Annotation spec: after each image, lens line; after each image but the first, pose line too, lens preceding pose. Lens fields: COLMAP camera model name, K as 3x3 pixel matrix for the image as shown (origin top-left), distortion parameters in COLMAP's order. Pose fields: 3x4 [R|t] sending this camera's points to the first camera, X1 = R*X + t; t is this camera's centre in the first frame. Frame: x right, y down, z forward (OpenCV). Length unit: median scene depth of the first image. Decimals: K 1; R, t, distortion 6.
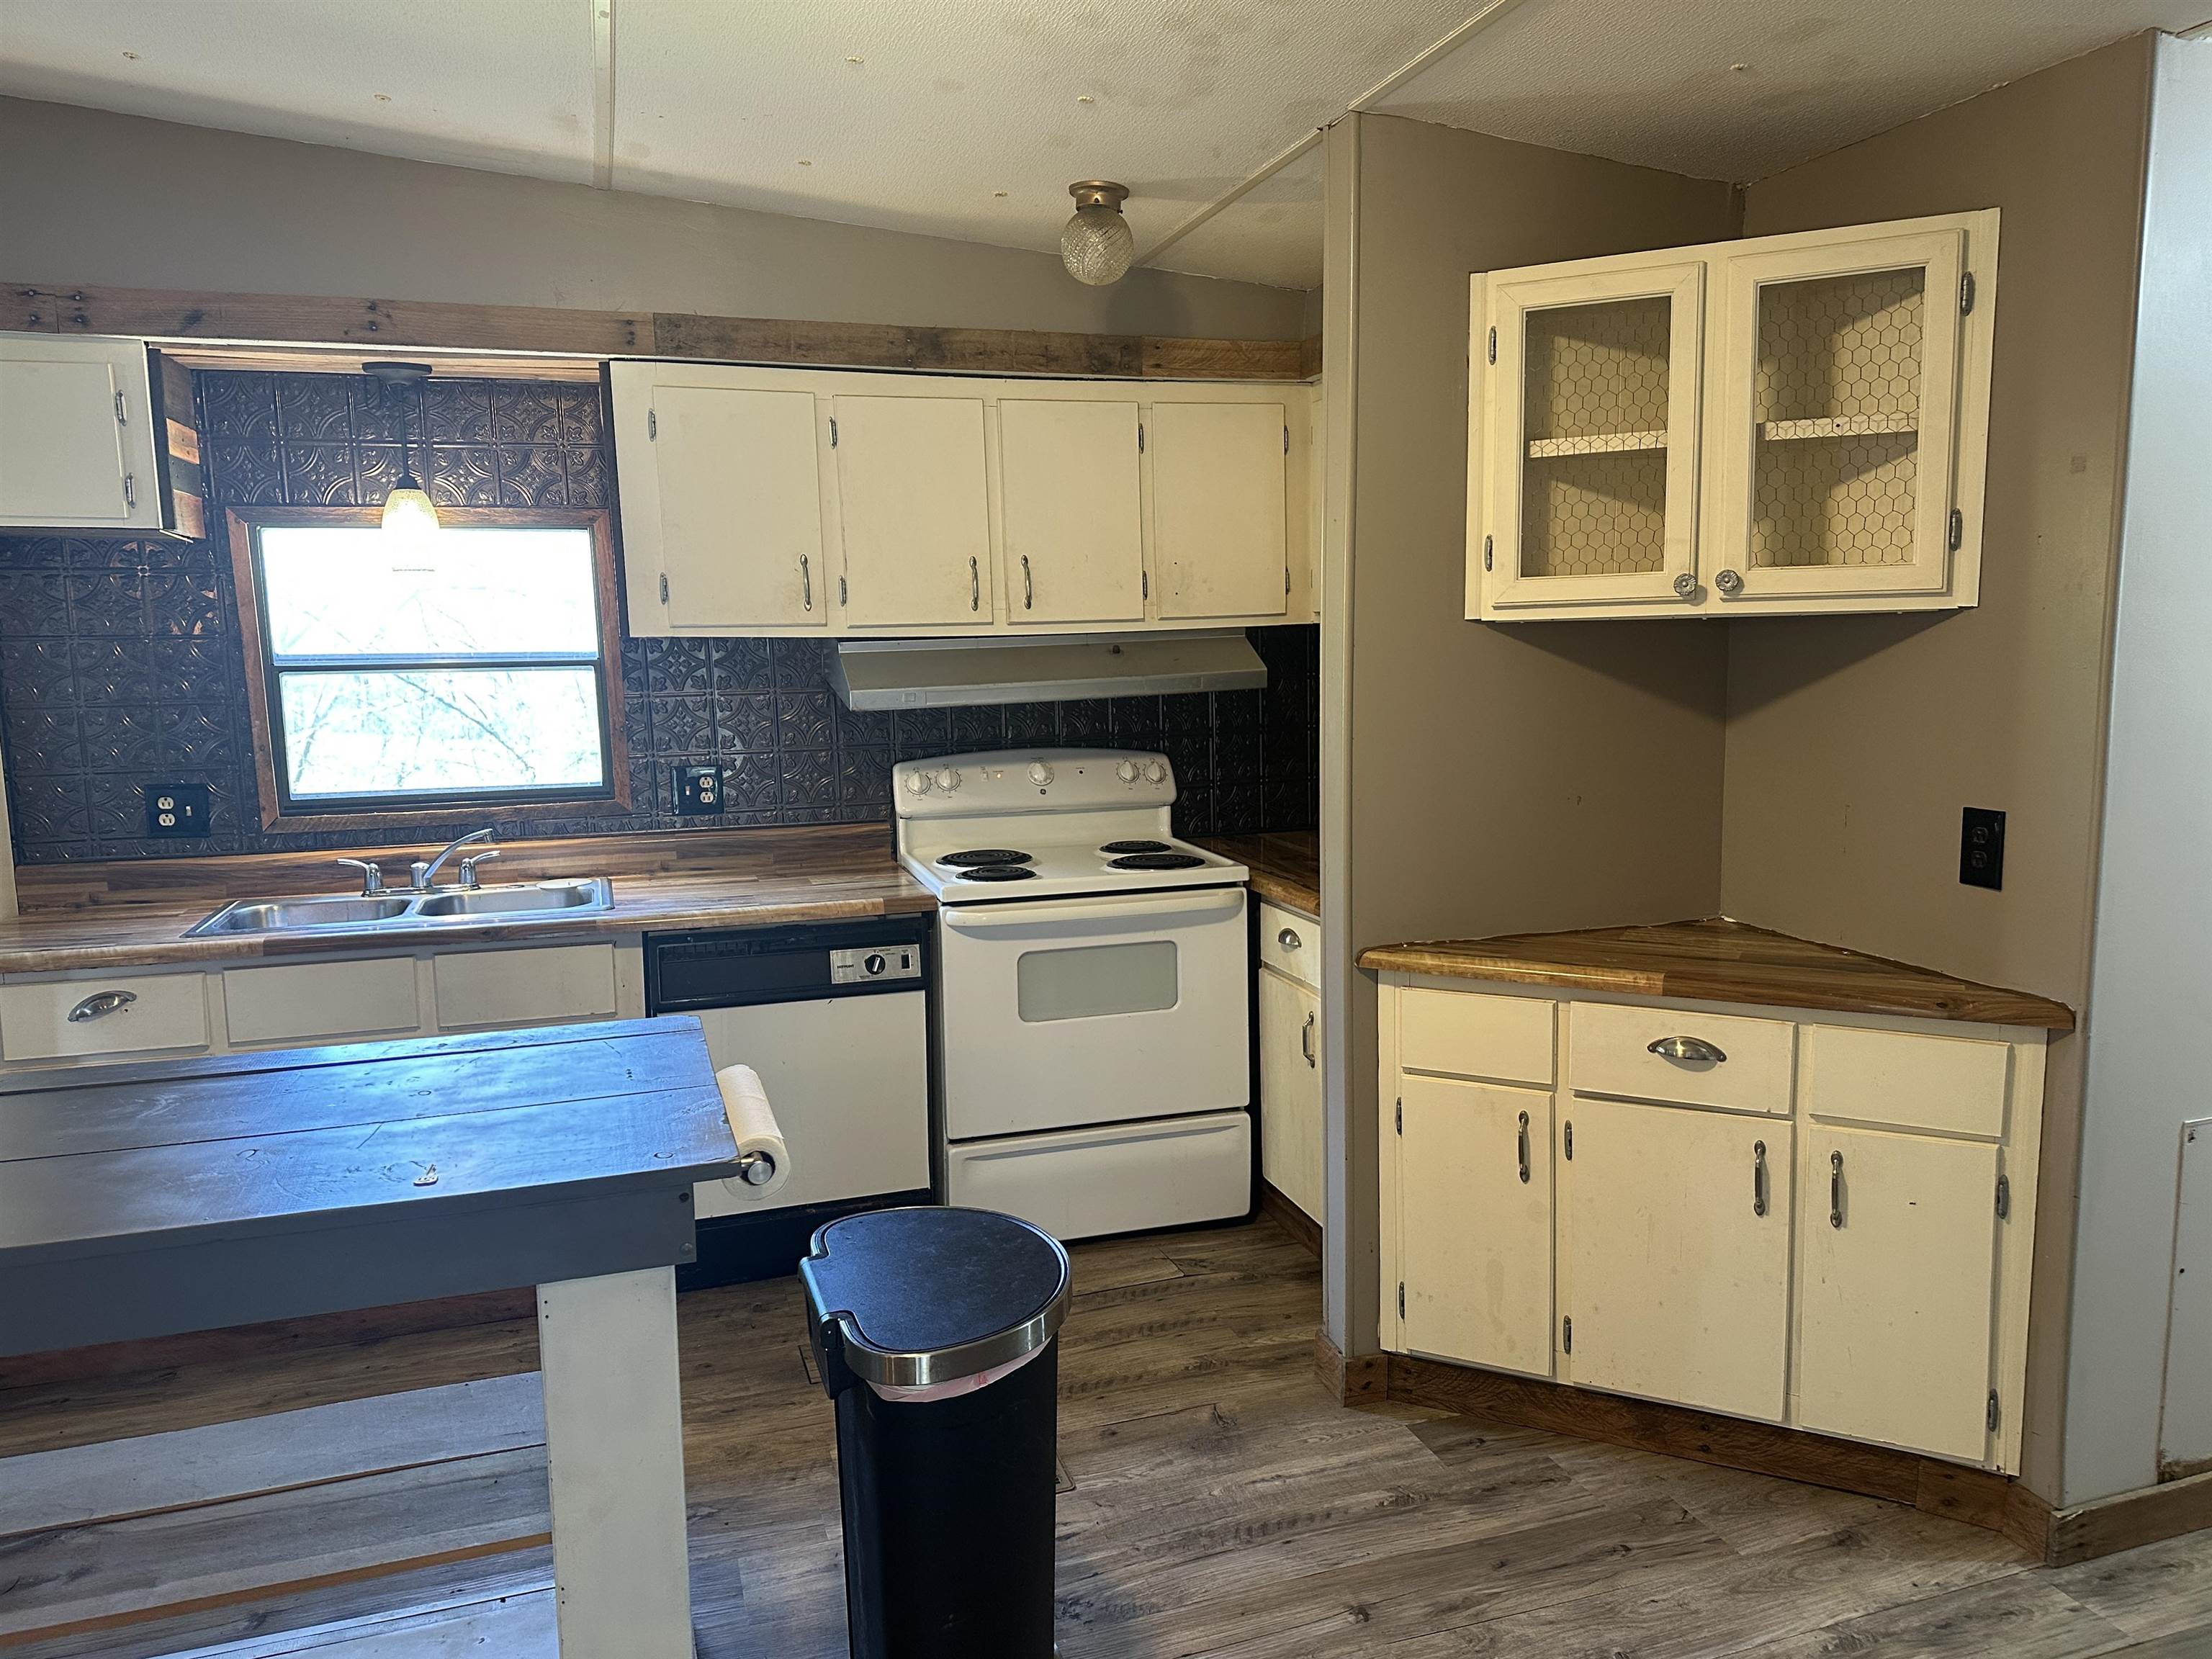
lens RADIAL K [[1557.9, 0, 1097.0], [0, 1557.9, 833.2], [0, 0, 1]] dist [0.039817, -0.027812]
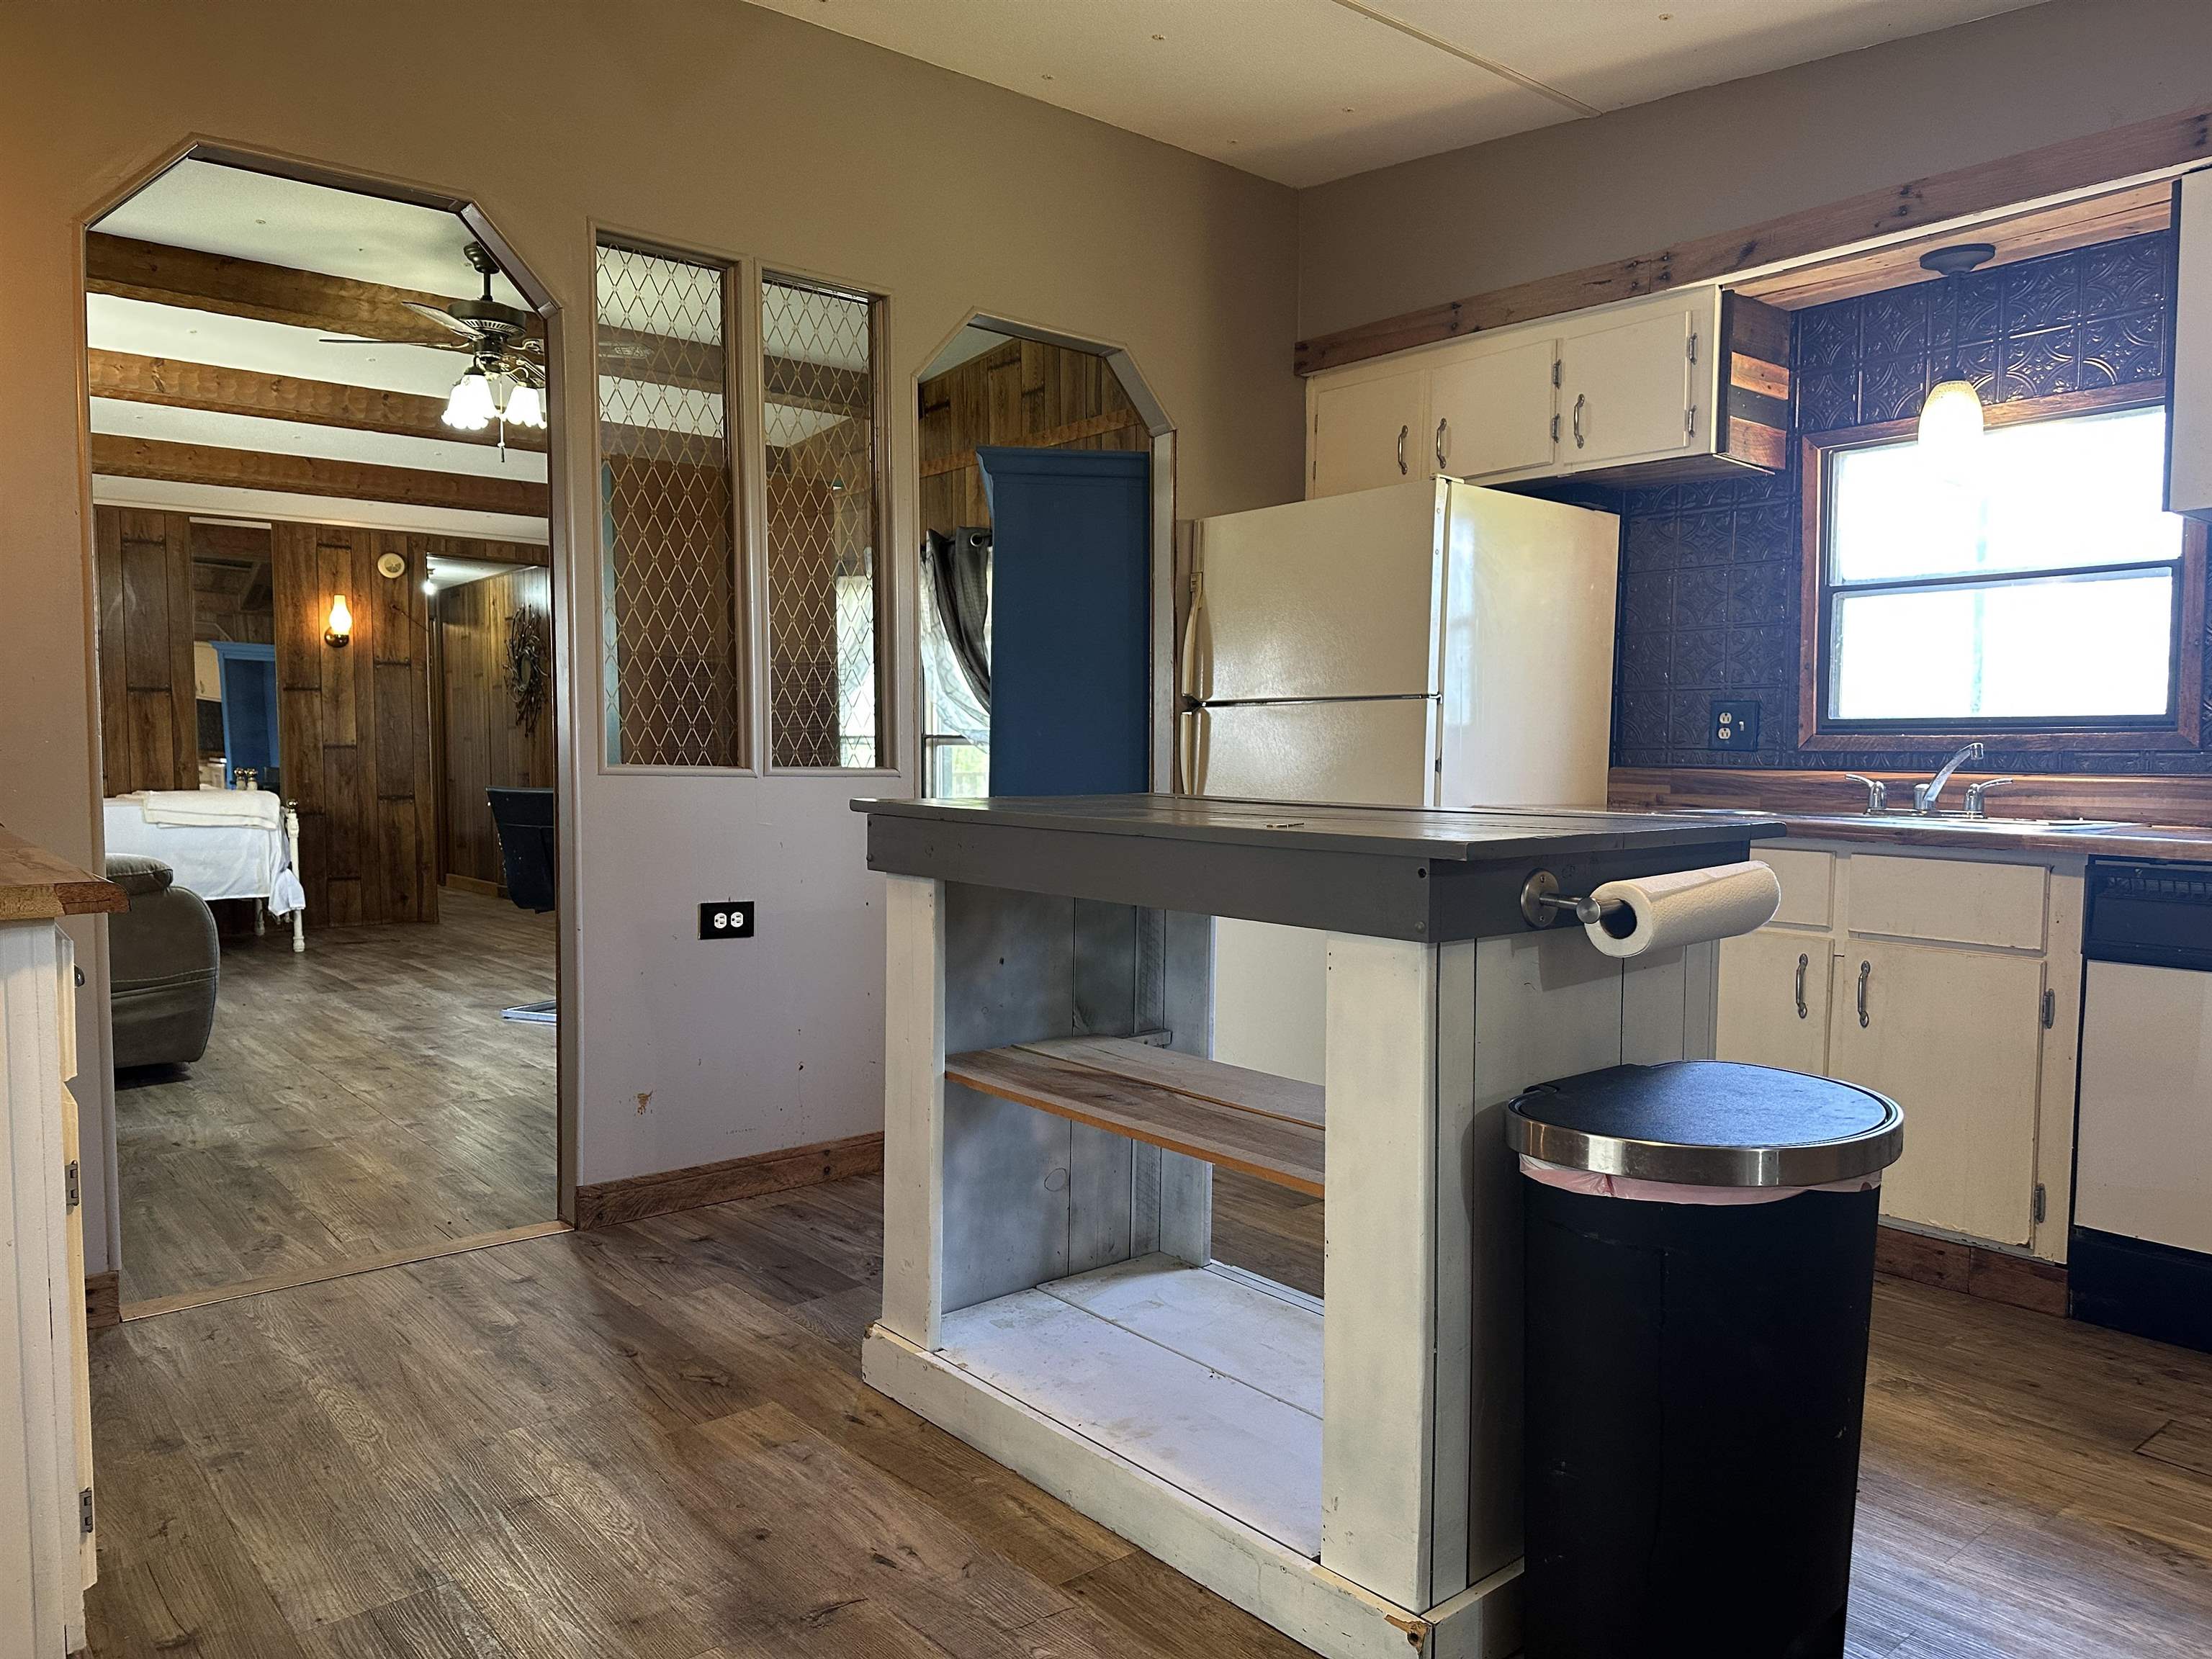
lens RADIAL K [[1557.9, 0, 1107.0], [0, 1557.9, 834.1], [0, 0, 1]] dist [0.039817, -0.027812]
pose [[0.380387, 0.074646, -0.921810, 0.255356], [-0.139246, 0.989997, 0.022707, 0.096568], [0.914285, 0.119721, 0.386976, 0.198643]]
